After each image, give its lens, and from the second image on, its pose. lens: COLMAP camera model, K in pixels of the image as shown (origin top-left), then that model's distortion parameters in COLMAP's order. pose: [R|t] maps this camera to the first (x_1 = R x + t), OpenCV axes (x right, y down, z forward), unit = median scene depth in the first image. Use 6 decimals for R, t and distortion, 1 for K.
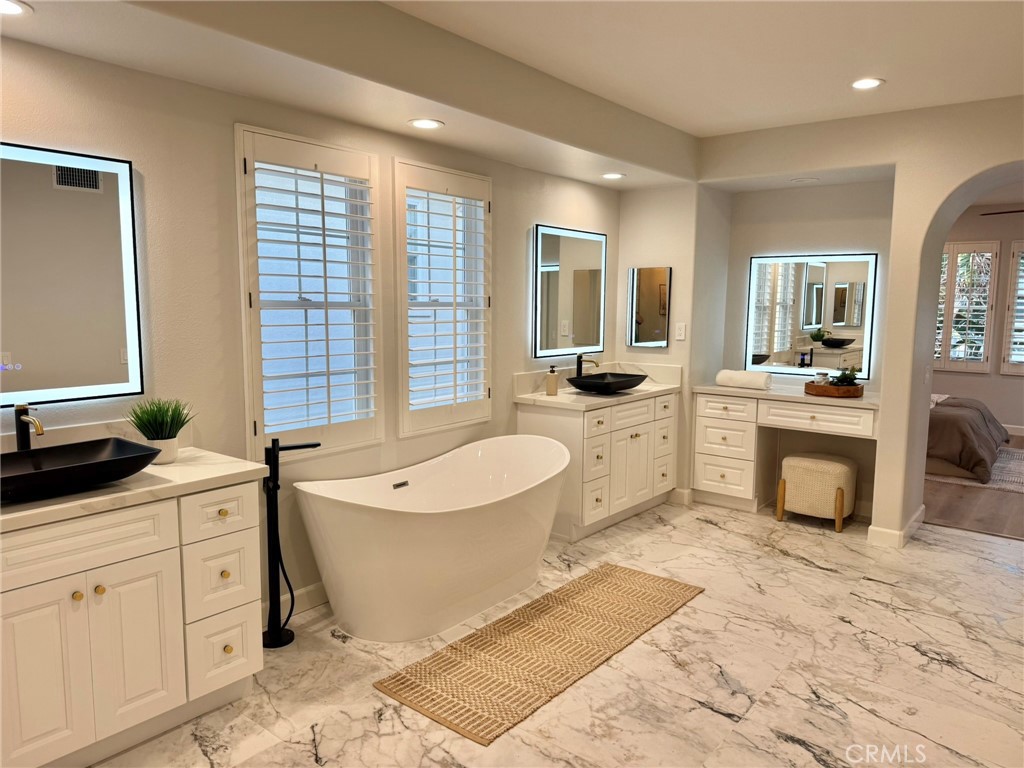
lens RADIAL K [[729.0, 0, 517.6], [0, 729.0, 386.7], [0, 0, 1]] dist [0.079774, -0.080083]
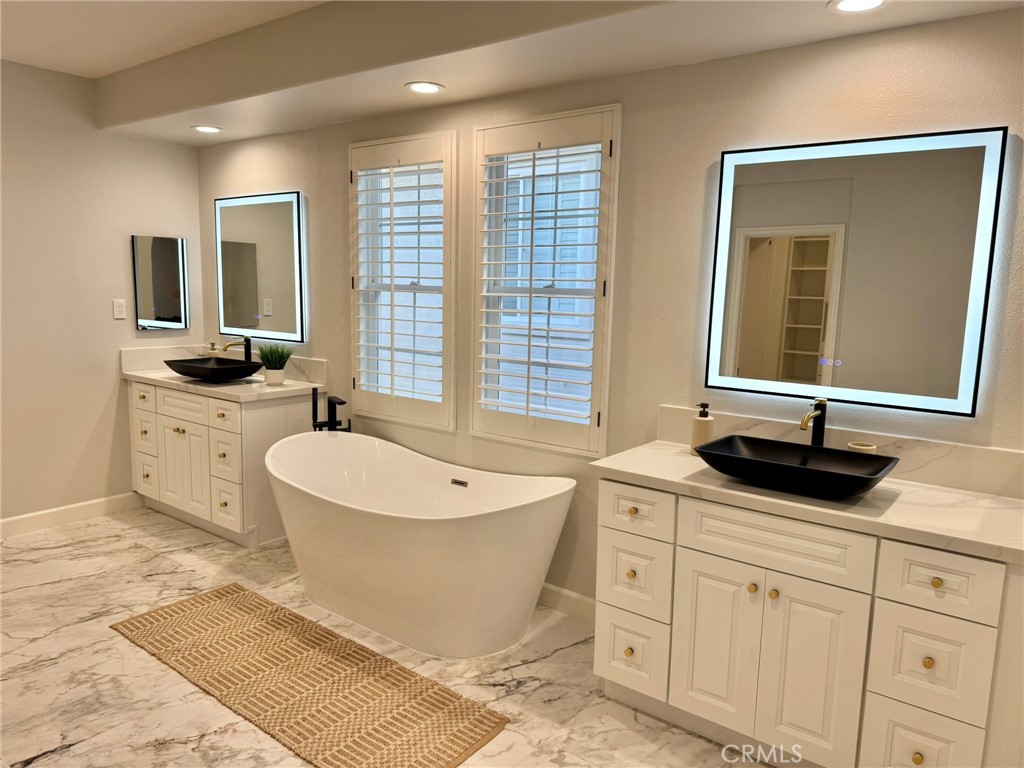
lens RADIAL K [[729.0, 0, 484.7], [0, 729.0, 387.4], [0, 0, 1]] dist [0.079774, -0.080083]
pose [[-0.017316, 0.123620, -0.992179, 0.826736], [-0.144629, 0.981581, 0.124823, -0.118085], [0.989334, 0.145659, 0.000882, 1.129059]]
